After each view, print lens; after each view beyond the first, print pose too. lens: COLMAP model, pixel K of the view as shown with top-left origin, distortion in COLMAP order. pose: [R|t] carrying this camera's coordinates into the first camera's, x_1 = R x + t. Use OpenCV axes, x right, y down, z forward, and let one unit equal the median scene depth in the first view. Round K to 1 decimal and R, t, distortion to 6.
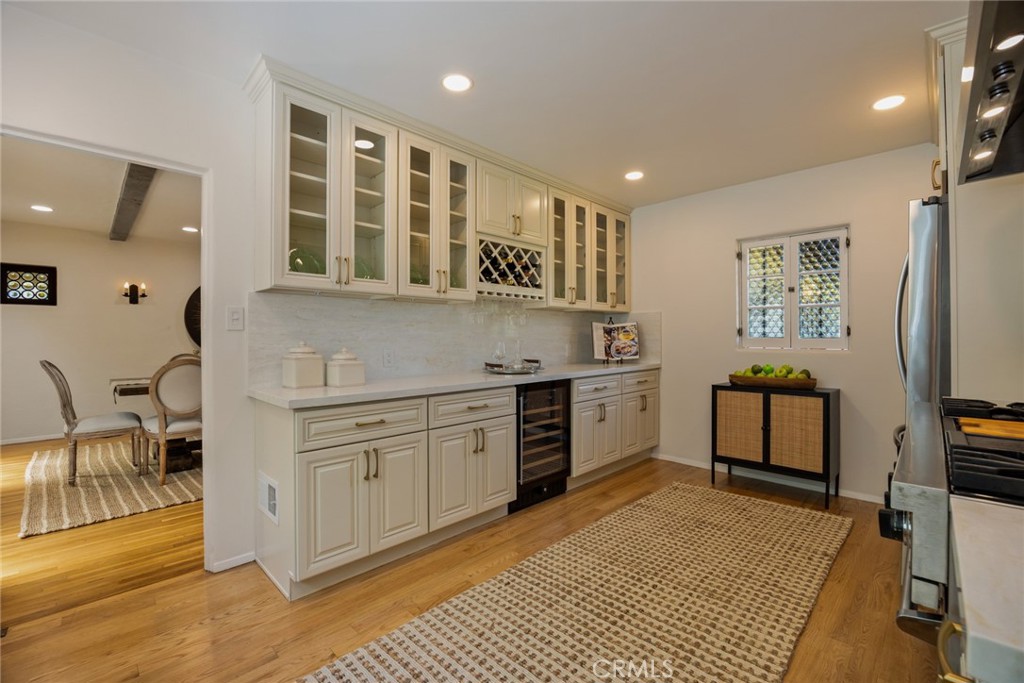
lens RADIAL K [[436.5, 0, 513.7], [0, 436.5, 336.9], [0, 0, 1]] dist [-0.016658, -0.000234]
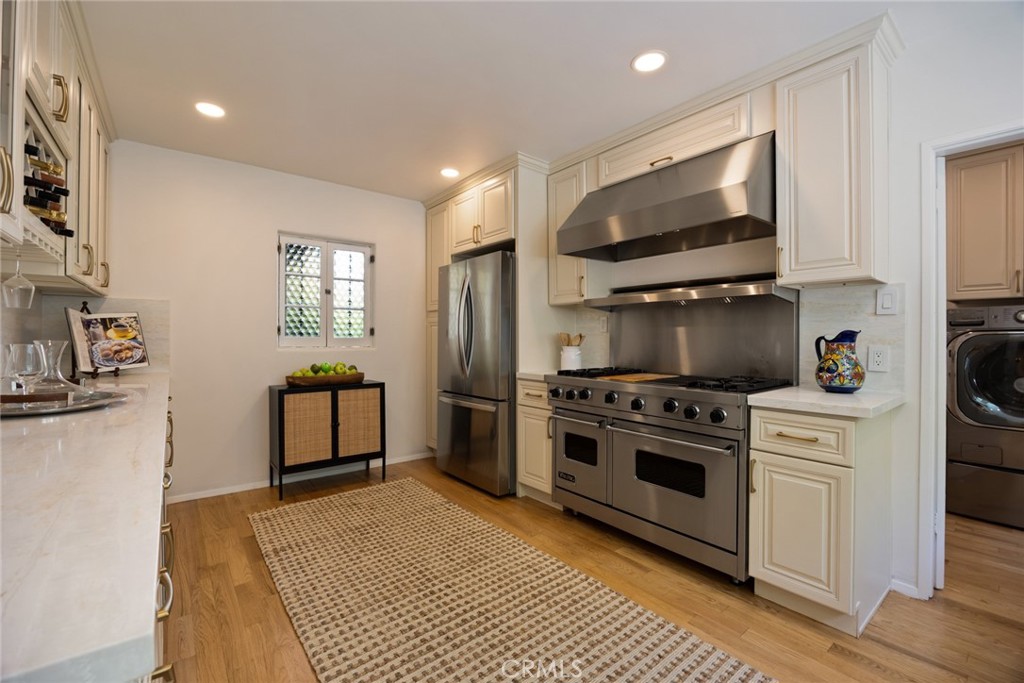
lens RADIAL K [[436.5, 0, 513.7], [0, 436.5, 336.9], [0, 0, 1]] dist [-0.016658, -0.000234]
pose [[0.114599, 0.004517, 0.993402, -0.421549], [-0.005527, 0.999977, -0.003909, 0.003861], [-0.993396, -0.005043, 0.114621, 0.479002]]
